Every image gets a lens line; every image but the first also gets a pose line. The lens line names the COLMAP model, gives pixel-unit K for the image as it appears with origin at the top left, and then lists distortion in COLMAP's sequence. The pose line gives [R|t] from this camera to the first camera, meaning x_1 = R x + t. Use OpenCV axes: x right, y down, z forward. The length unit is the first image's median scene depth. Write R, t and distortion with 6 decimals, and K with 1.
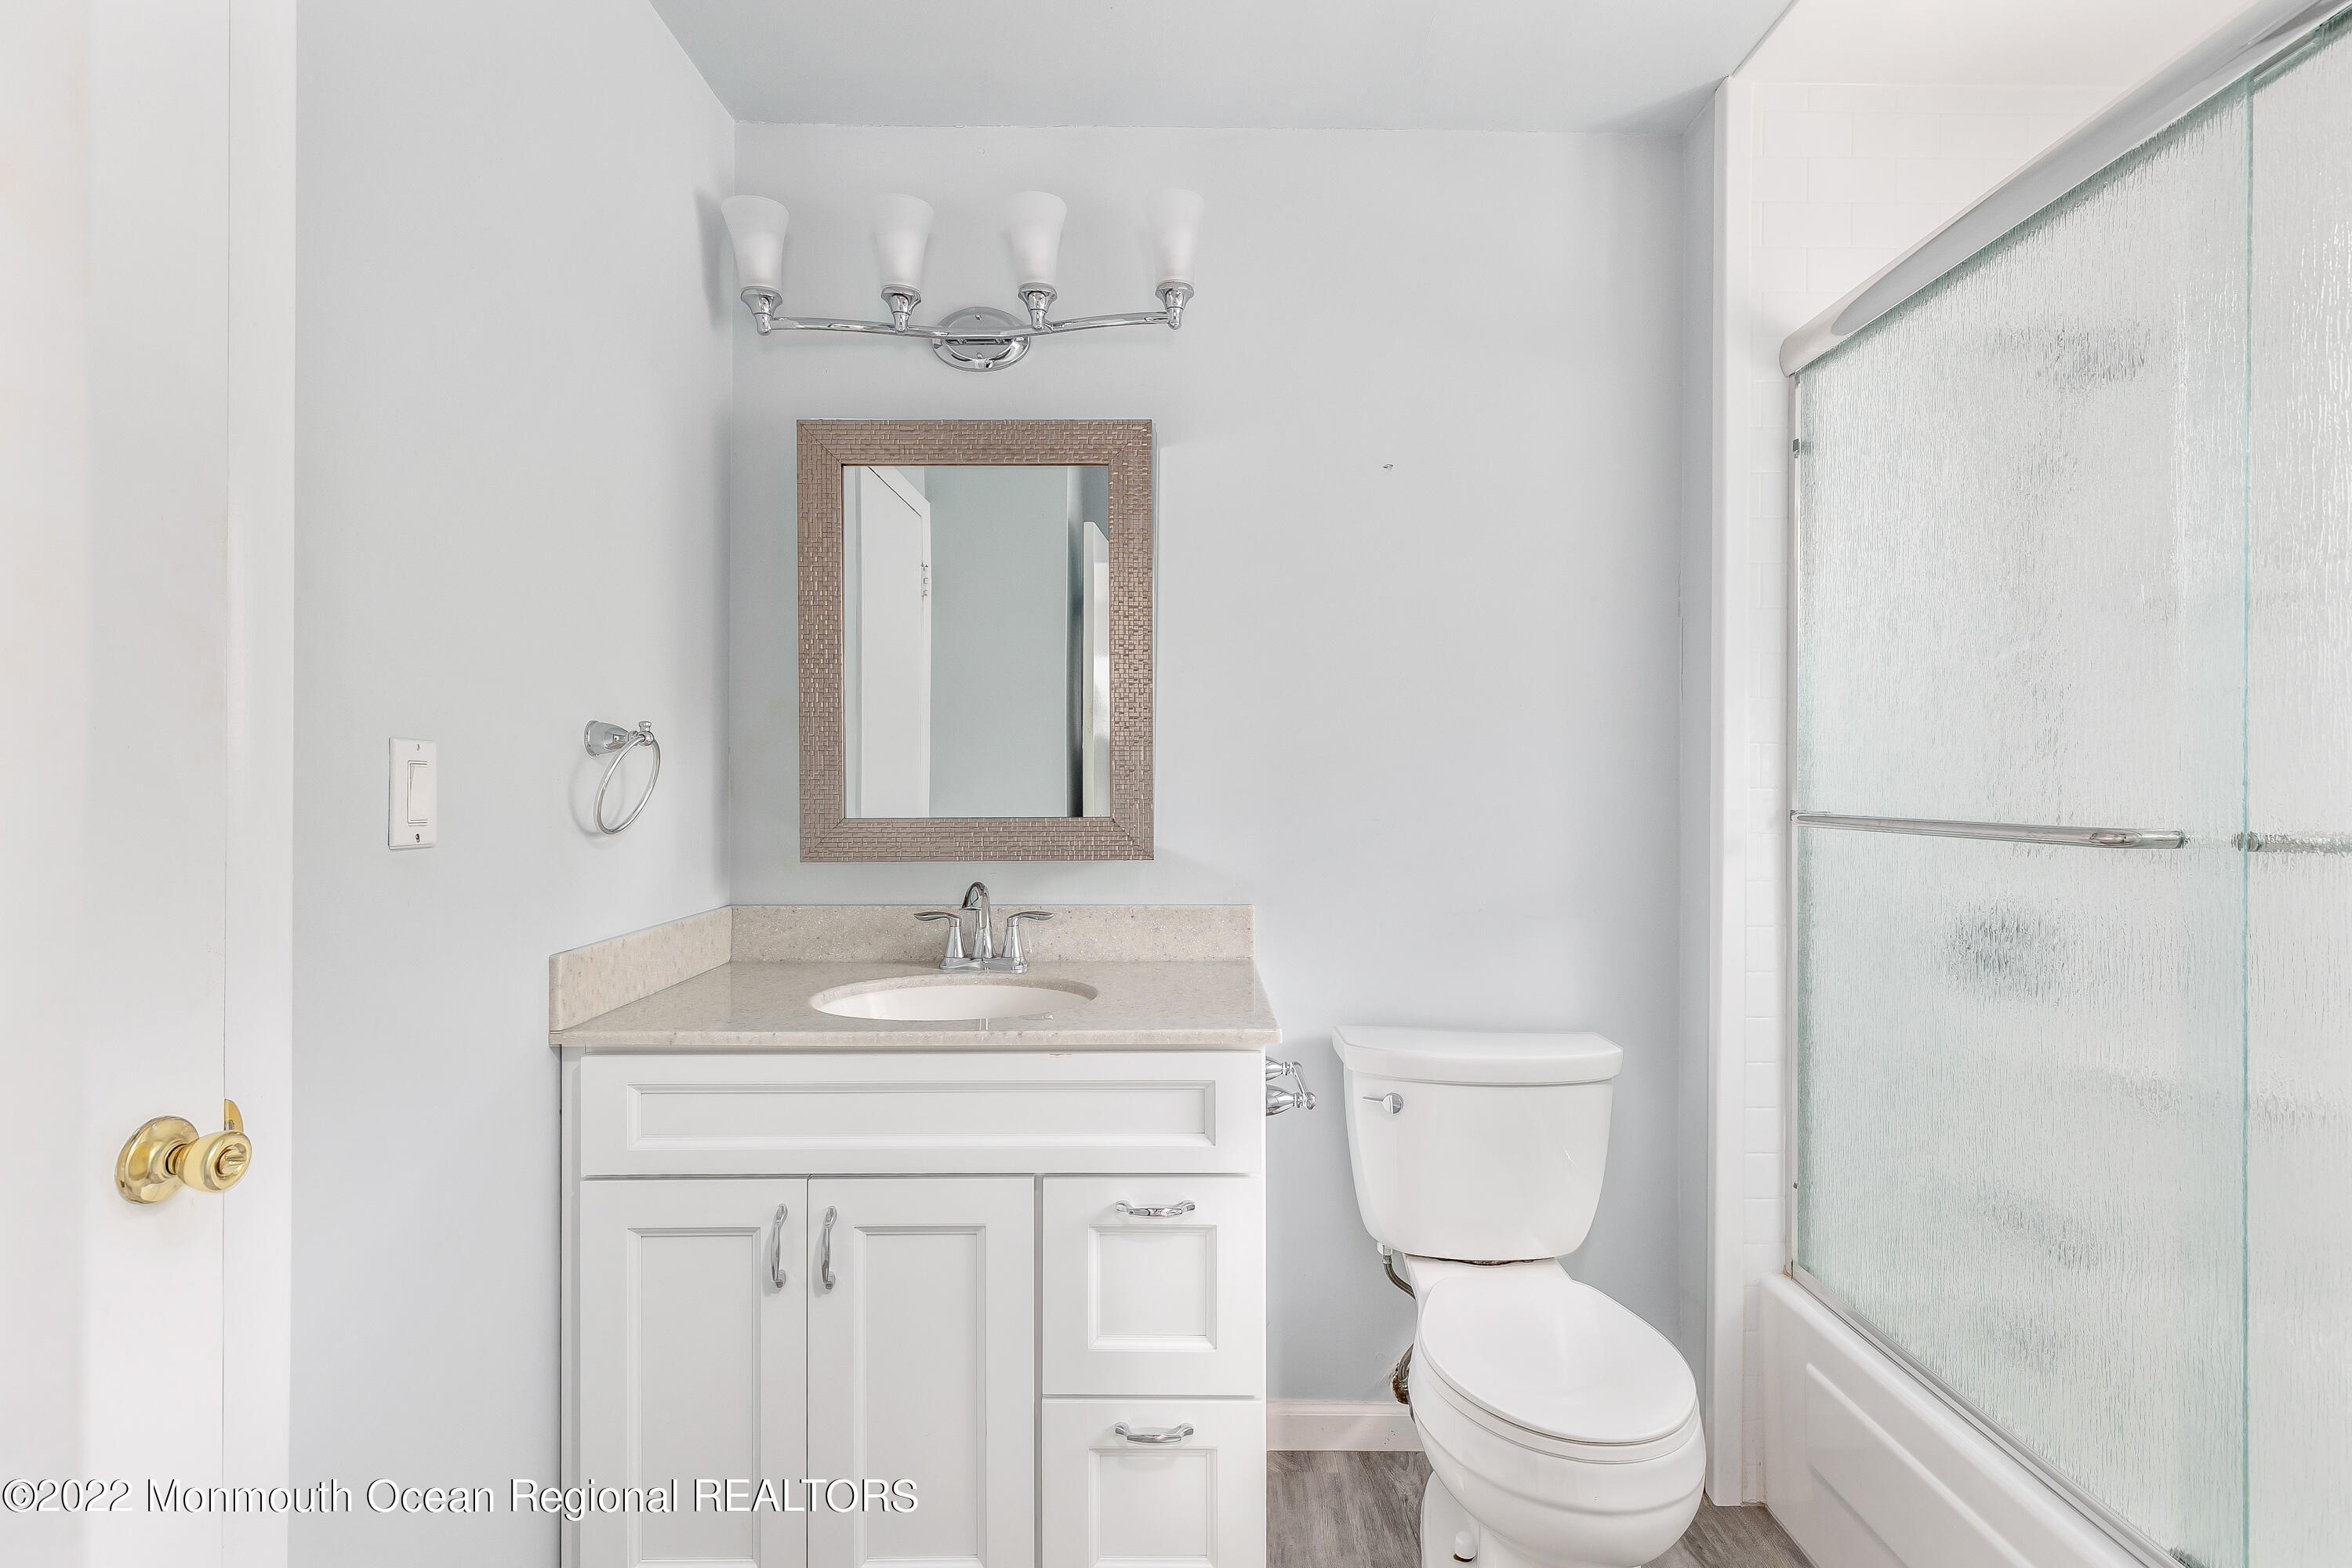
lens RADIAL K [[1072.8, 0, 1192.1], [0, 1072.8, 782.5], [0, 0, 1]] dist [0.009151, -0.000735]
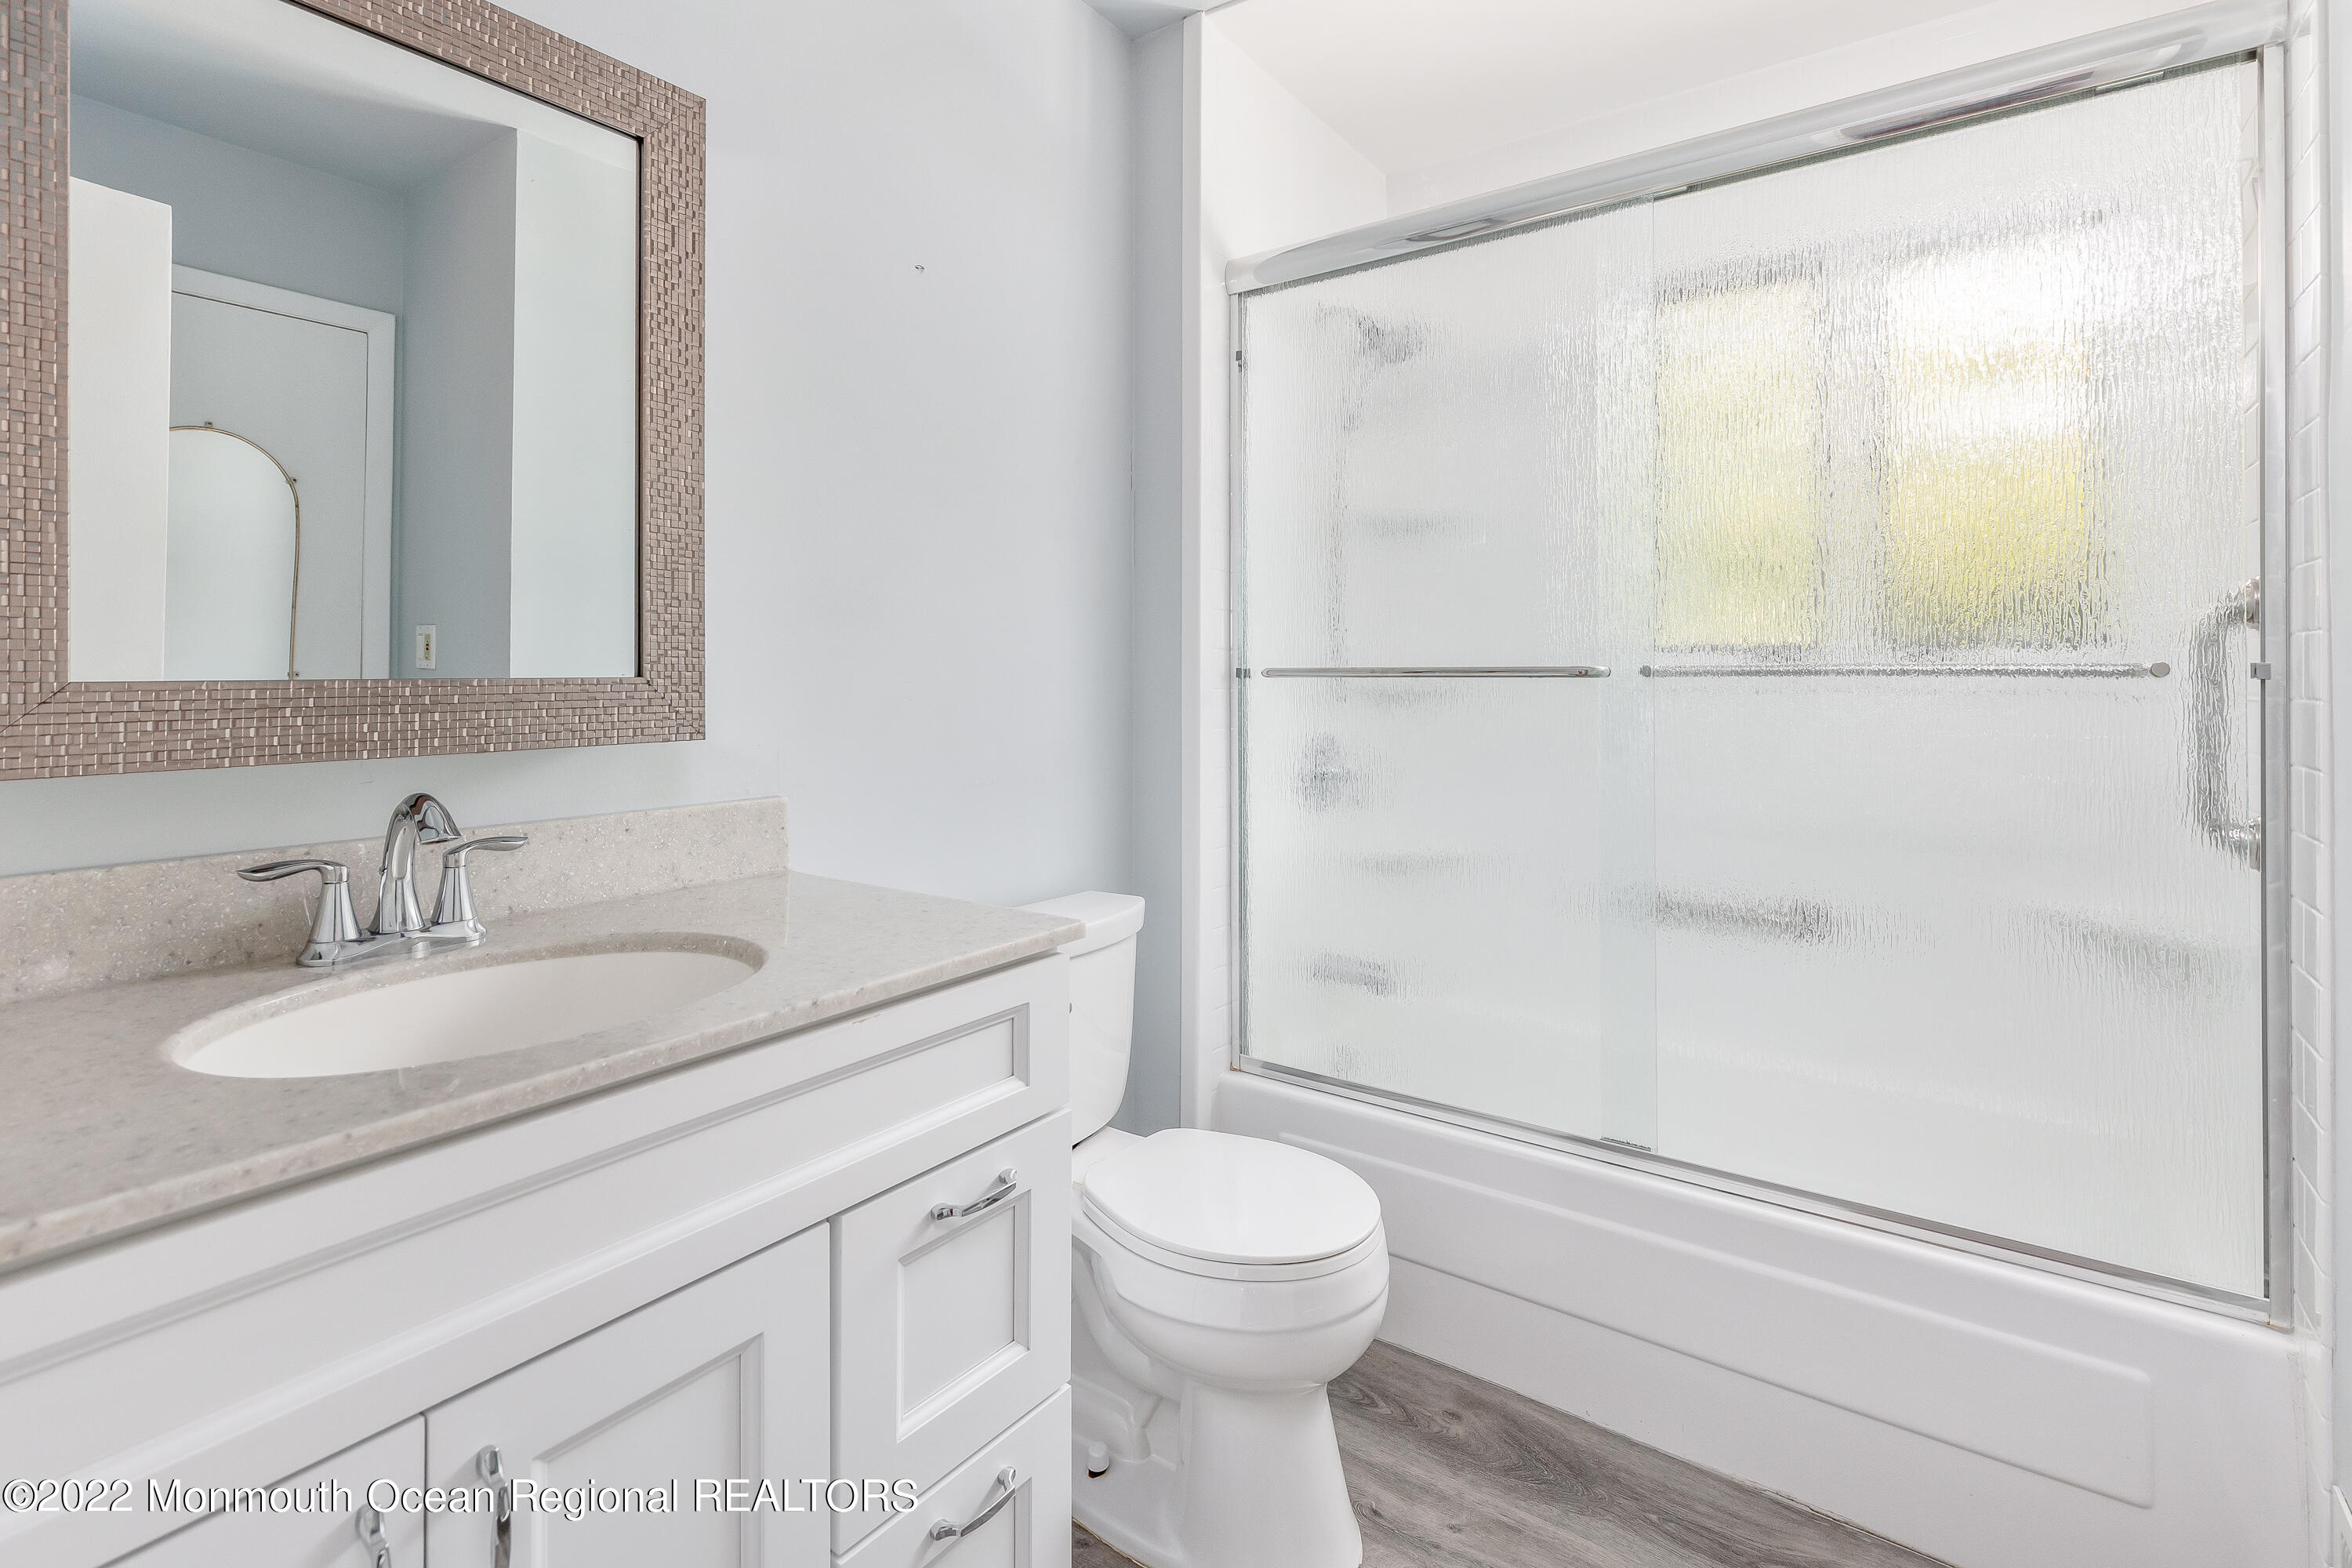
lens RADIAL K [[1072.8, 0, 1232.4], [0, 1072.8, 666.5], [0, 0, 1]] dist [0.009151, -0.000735]
pose [[0.592594, 0.003680, 0.805493, -0.396644], [0.006928, 0.999929, -0.009666, 0.035015], [-0.805472, 0.011309, 0.592526, 0.323815]]
